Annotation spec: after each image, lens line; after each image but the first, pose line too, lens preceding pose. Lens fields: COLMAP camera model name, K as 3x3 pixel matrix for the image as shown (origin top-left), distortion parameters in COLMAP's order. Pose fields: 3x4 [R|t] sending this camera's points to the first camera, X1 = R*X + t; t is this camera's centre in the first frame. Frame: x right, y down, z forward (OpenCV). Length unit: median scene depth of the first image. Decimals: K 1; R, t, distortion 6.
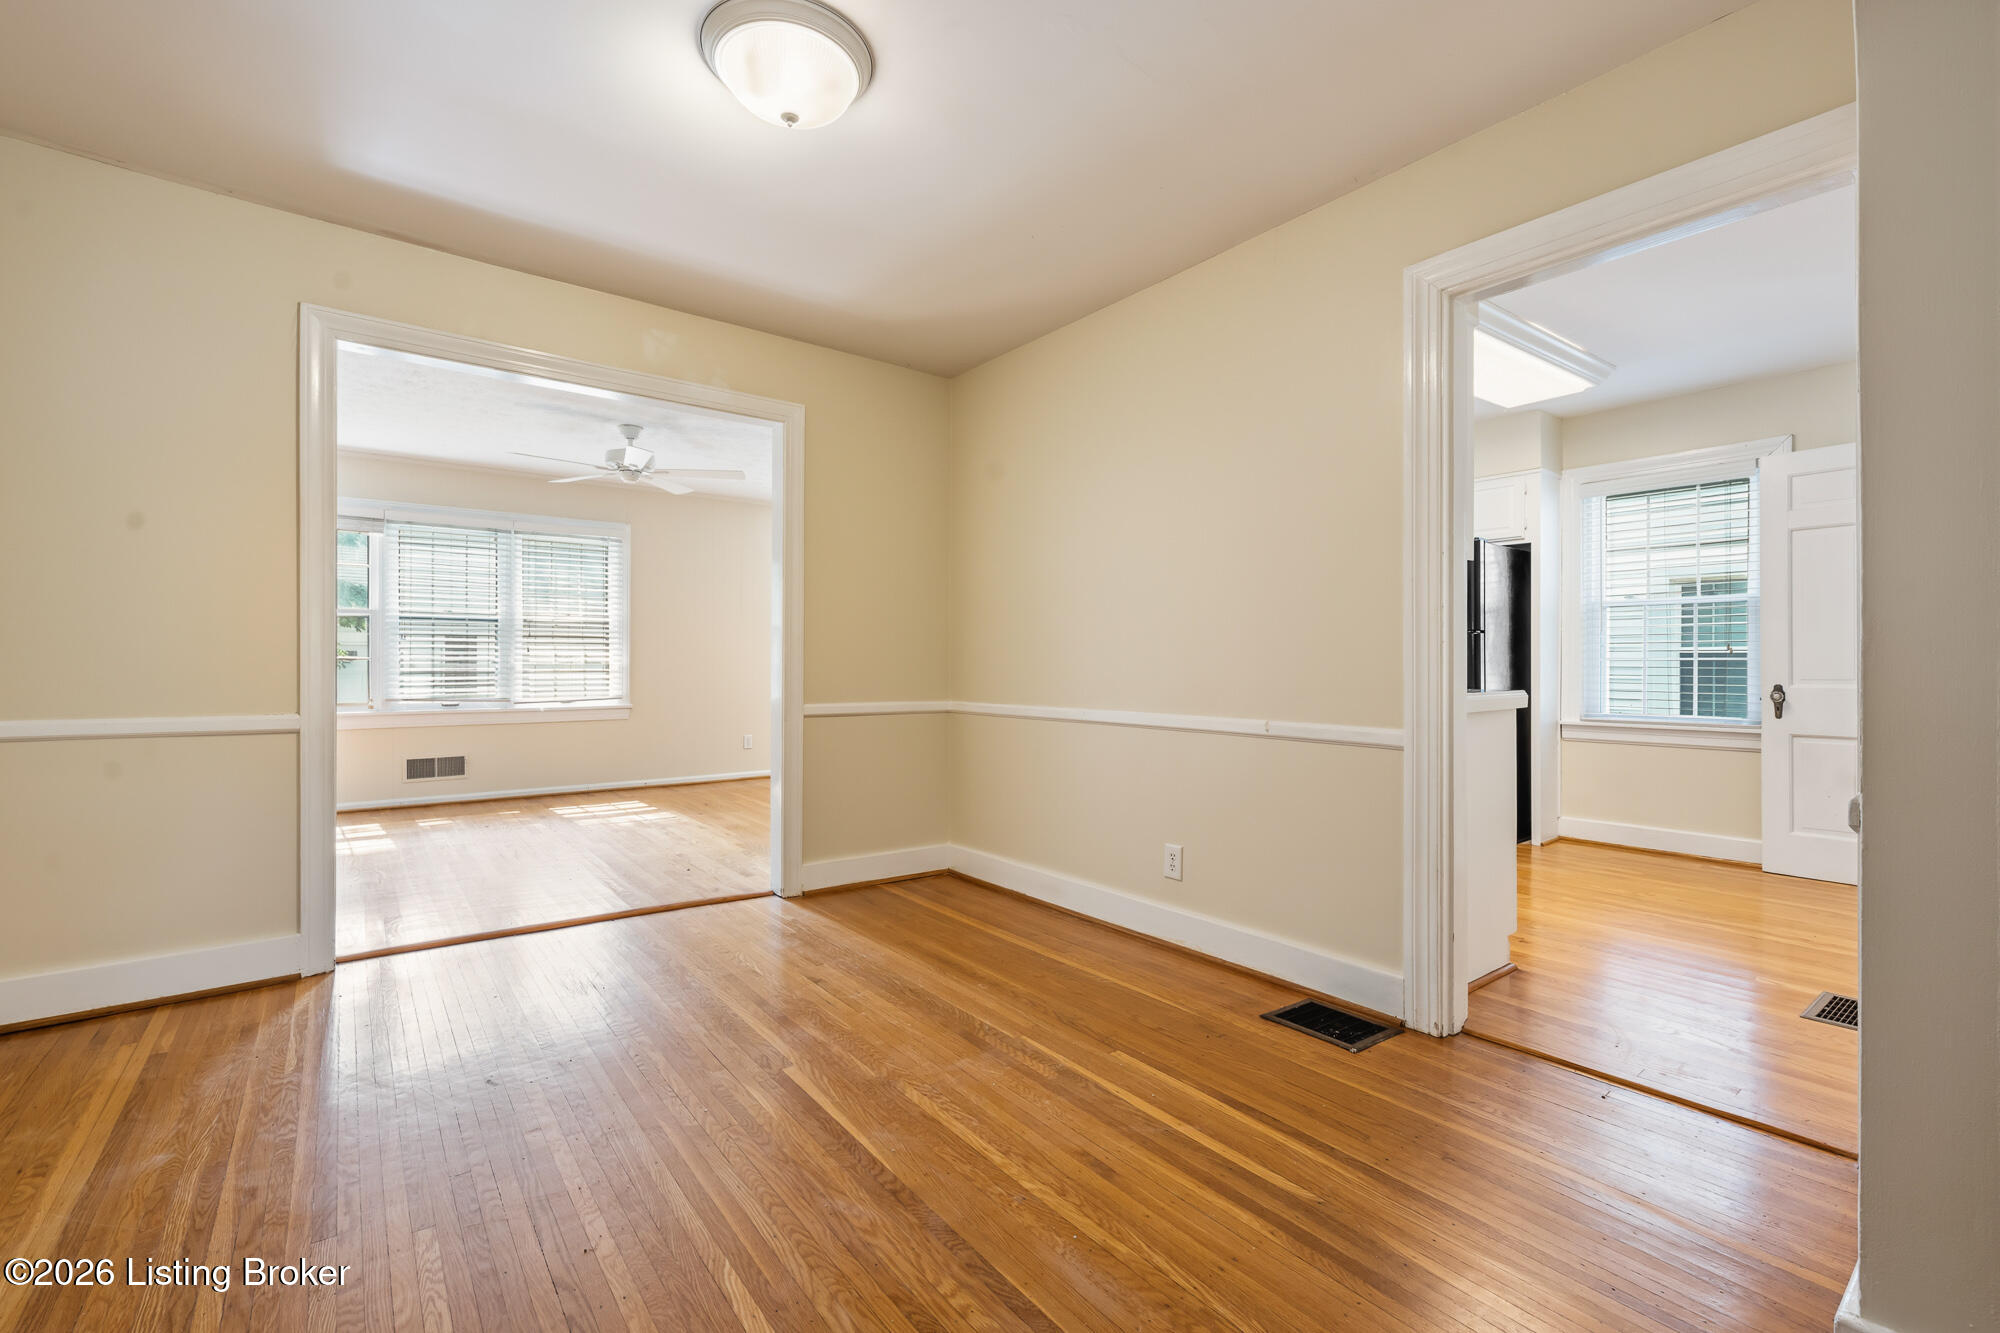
lens RADIAL K [[859.2, 0, 1001.4], [0, 859.2, 664.1], [0, 0, 1]] dist [-0.002247, -0.000058]
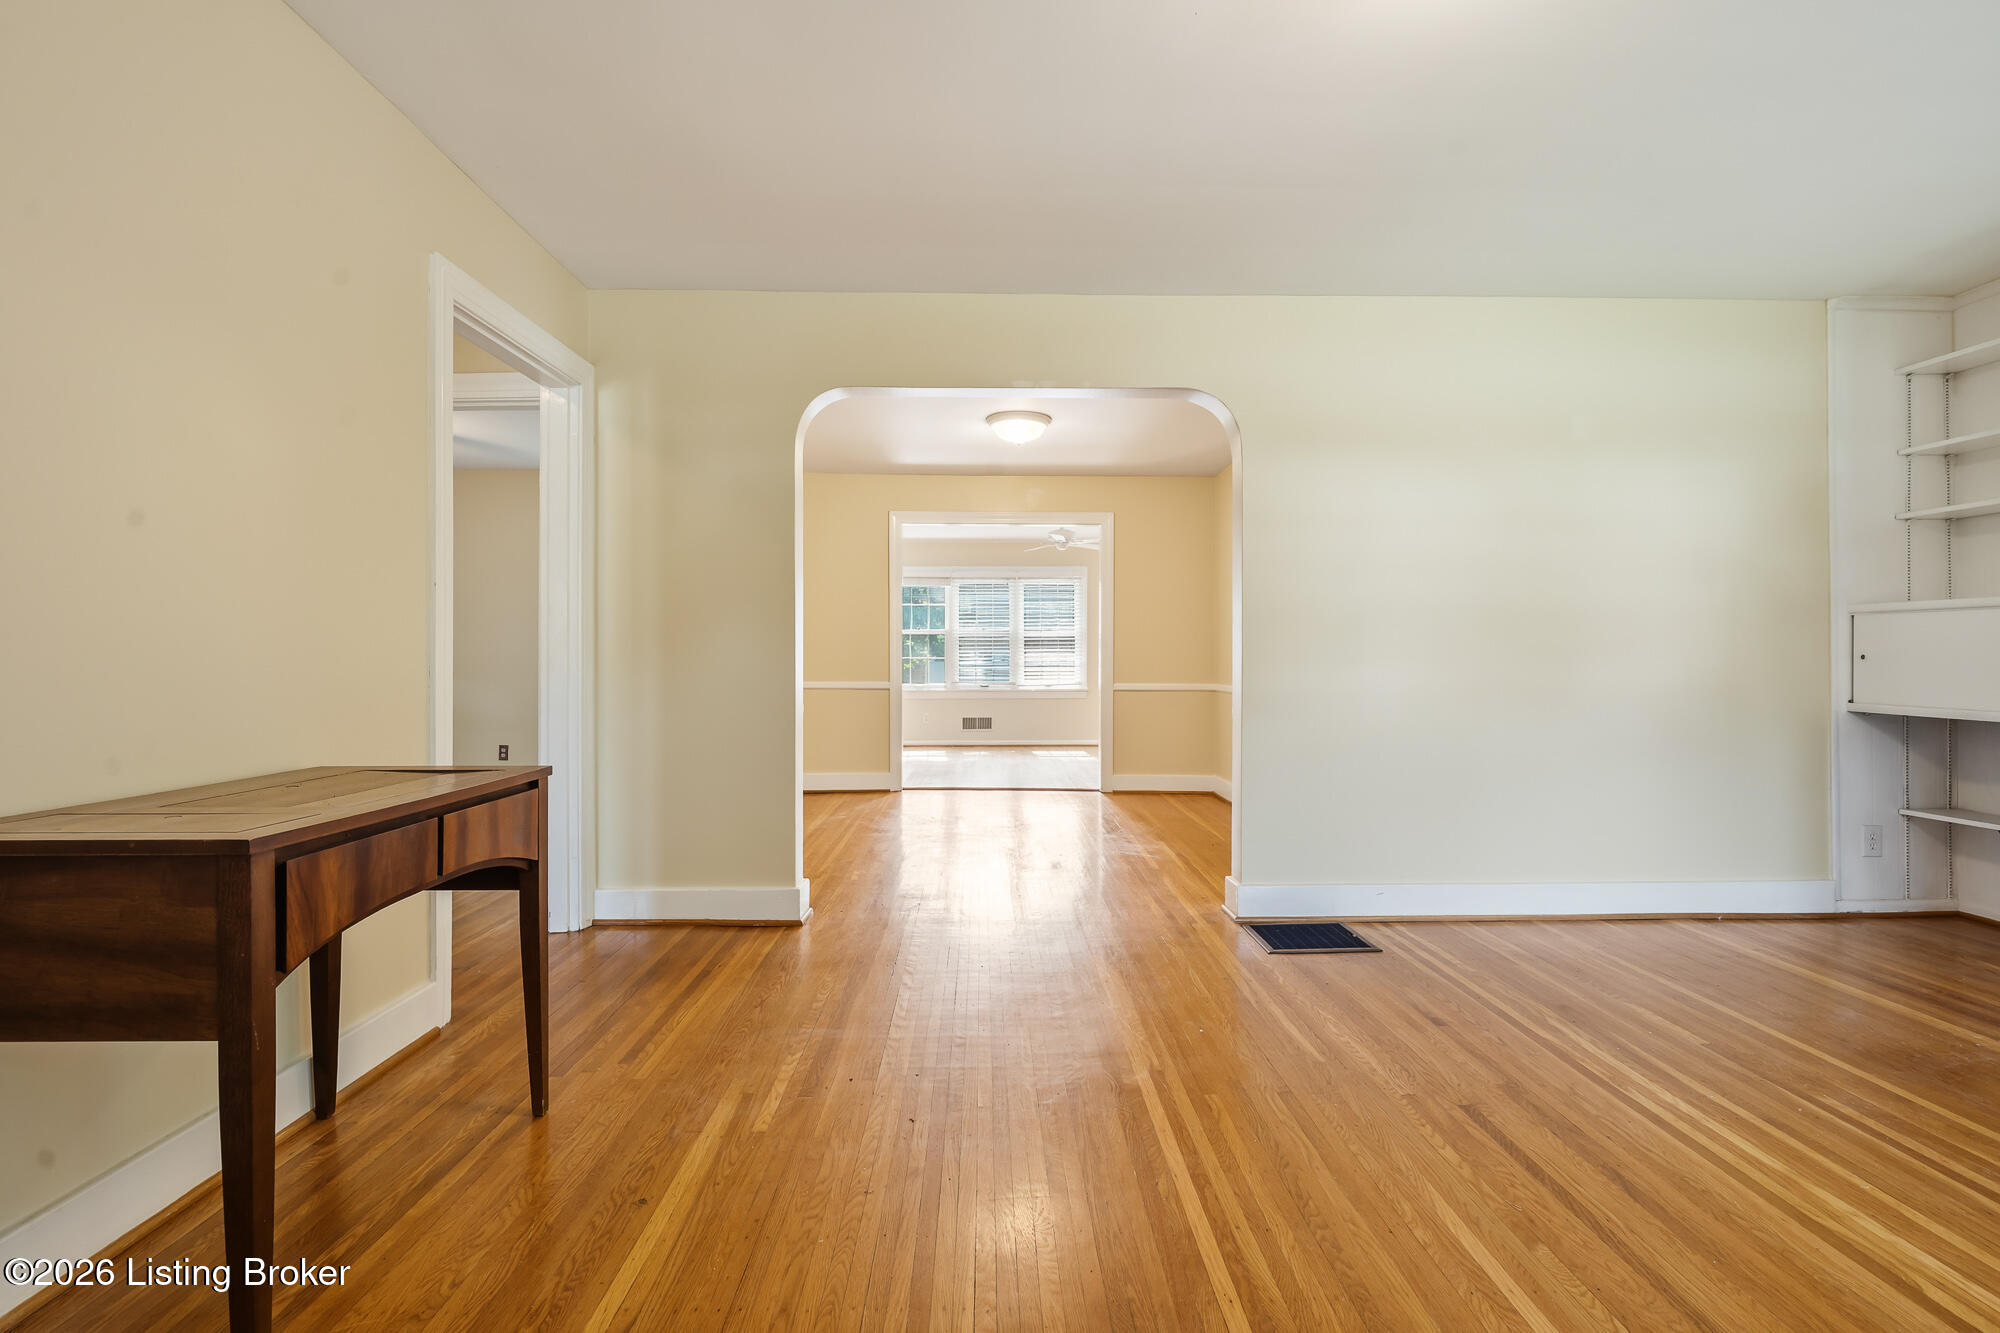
lens RADIAL K [[910.2, 0, 997.3], [0, 910.2, 666.3], [0, 0, 1]] dist [-0.000207, -0.000244]
pose [[0.801084, 0.000721, -0.598551, 0.627236], [0.002715, 0.999985, 0.004838, 0.000732], [0.598546, -0.005501, 0.801070, -0.570417]]
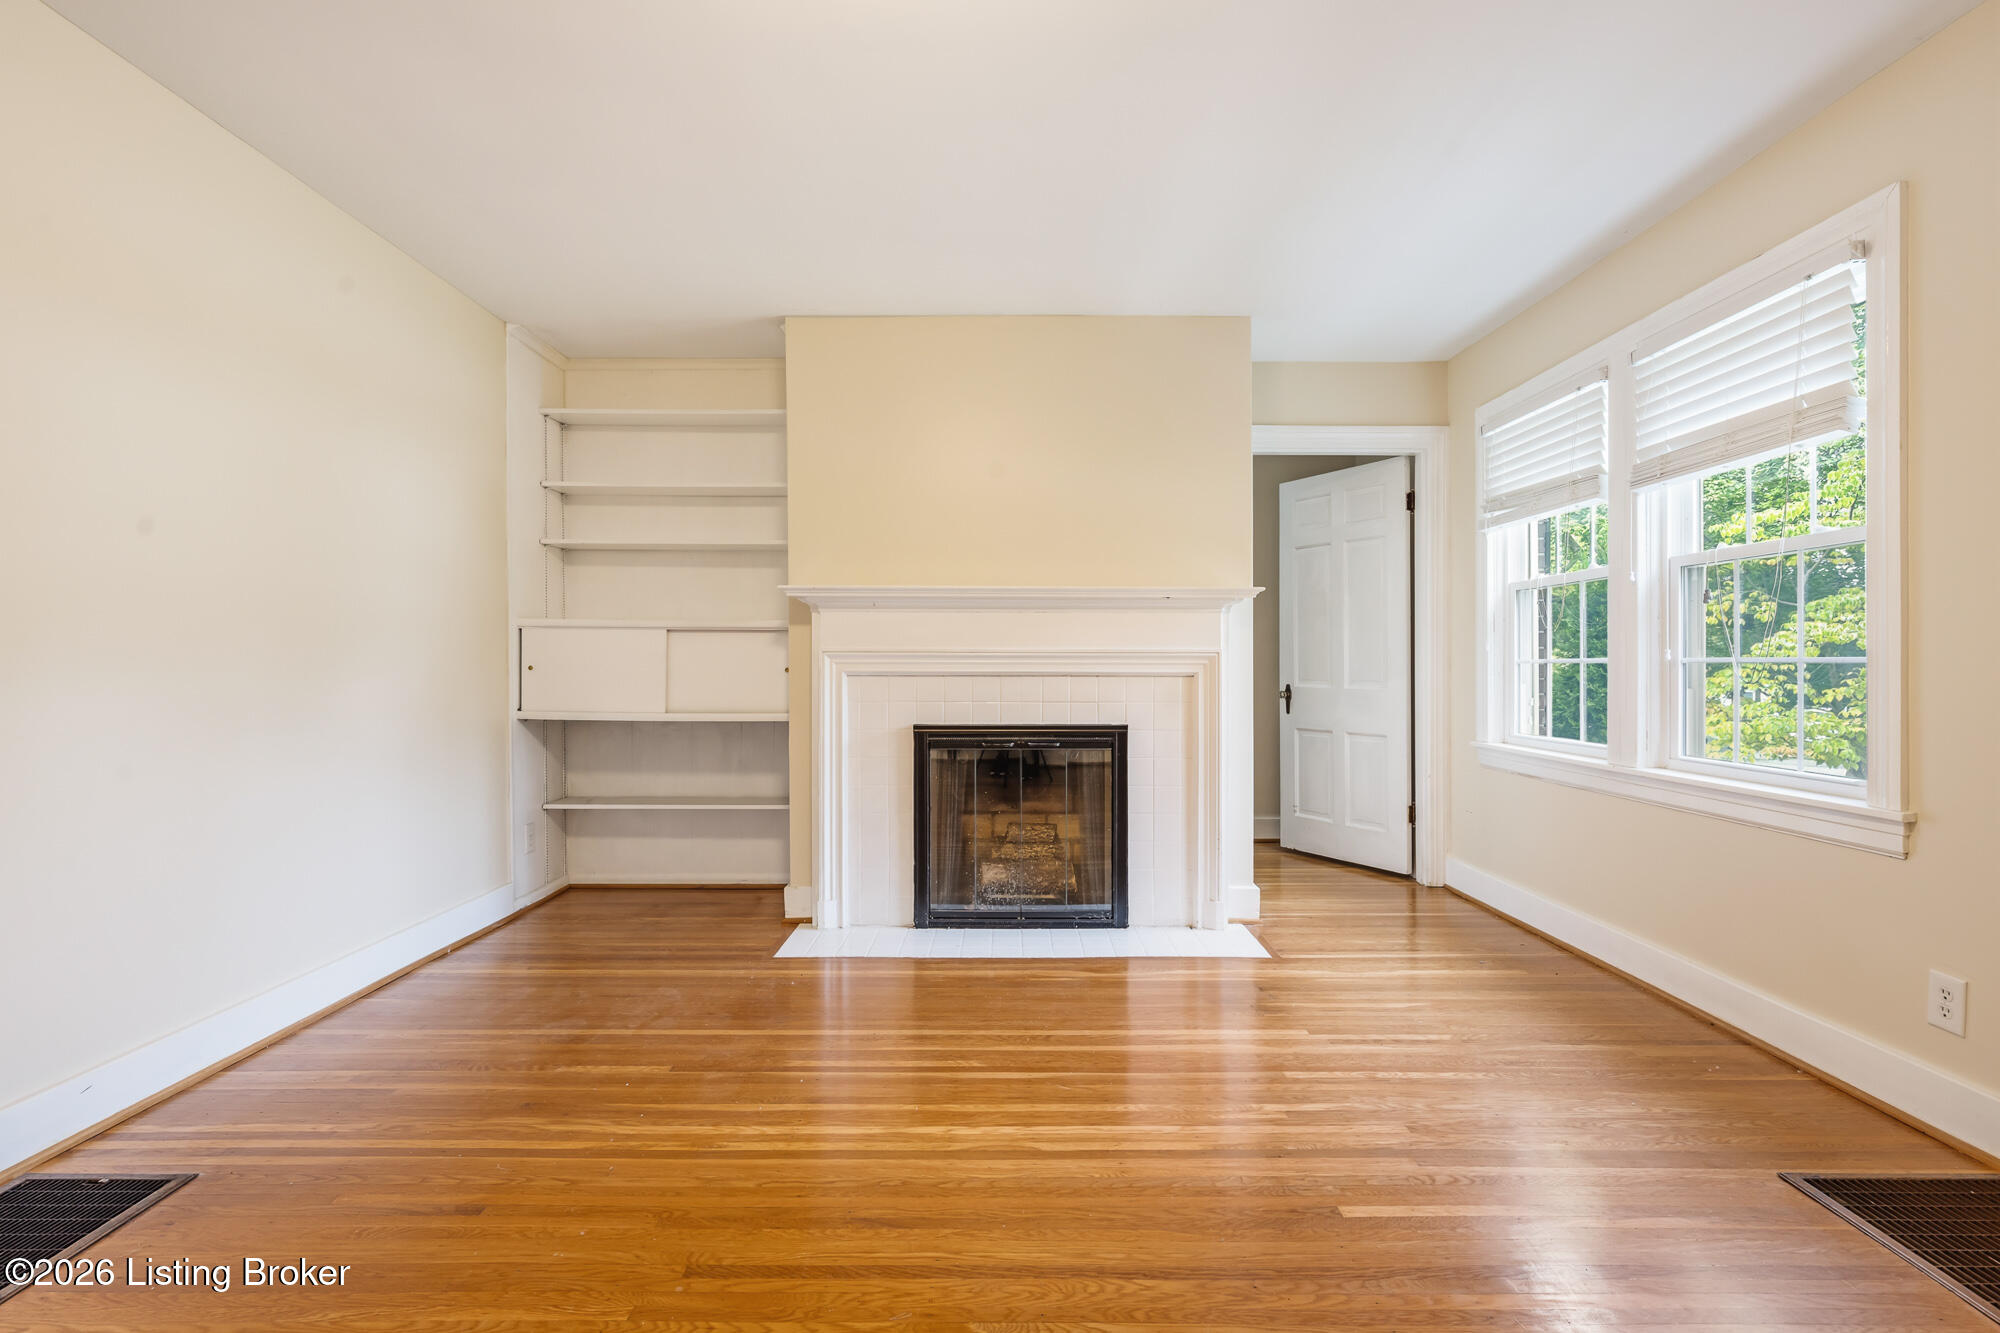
lens RADIAL K [[948.4, 0, 996.5], [0, 948.4, 660.2], [0, 0, 1]] dist [-0.001682, 0.000102]
pose [[0.612425, 0.002806, 0.790524, 0.300101], [-0.001929, 0.999996, -0.002055, -0.007709], [-0.790527, -0.000266, 0.612428, -0.358334]]
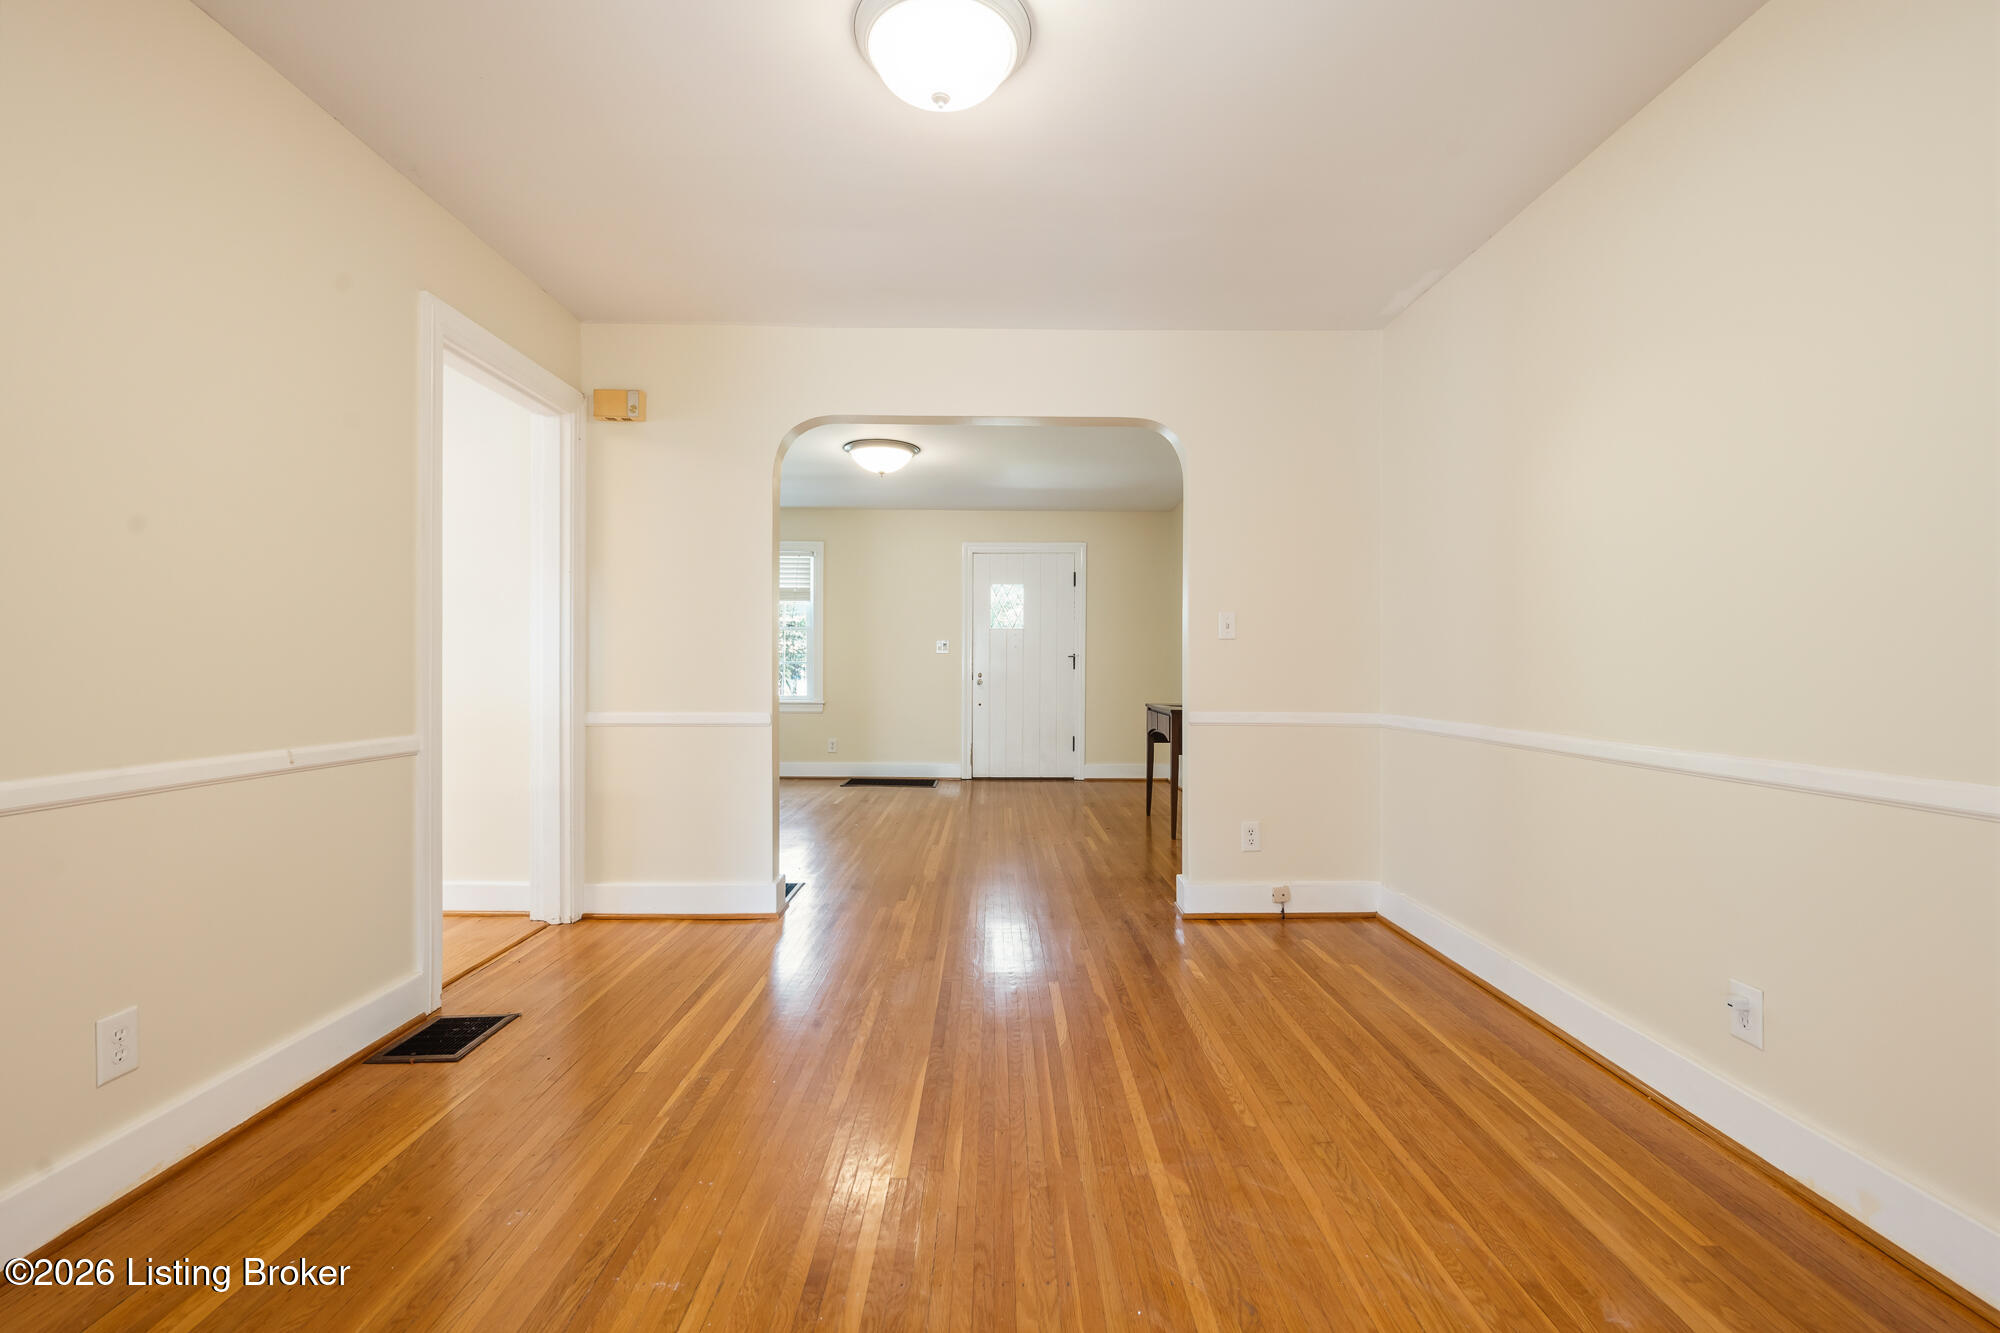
lens RADIAL K [[859.2, 0, 1010.9], [0, 859.2, 665.9], [0, 0, 1]] dist [-0.002247, -0.000058]
pose [[-0.804983, -0.004750, 0.593279, -0.409567], [-0.005147, 0.999986, 0.001022, -0.006139], [-0.593276, -0.002231, -0.804996, 0.803963]]
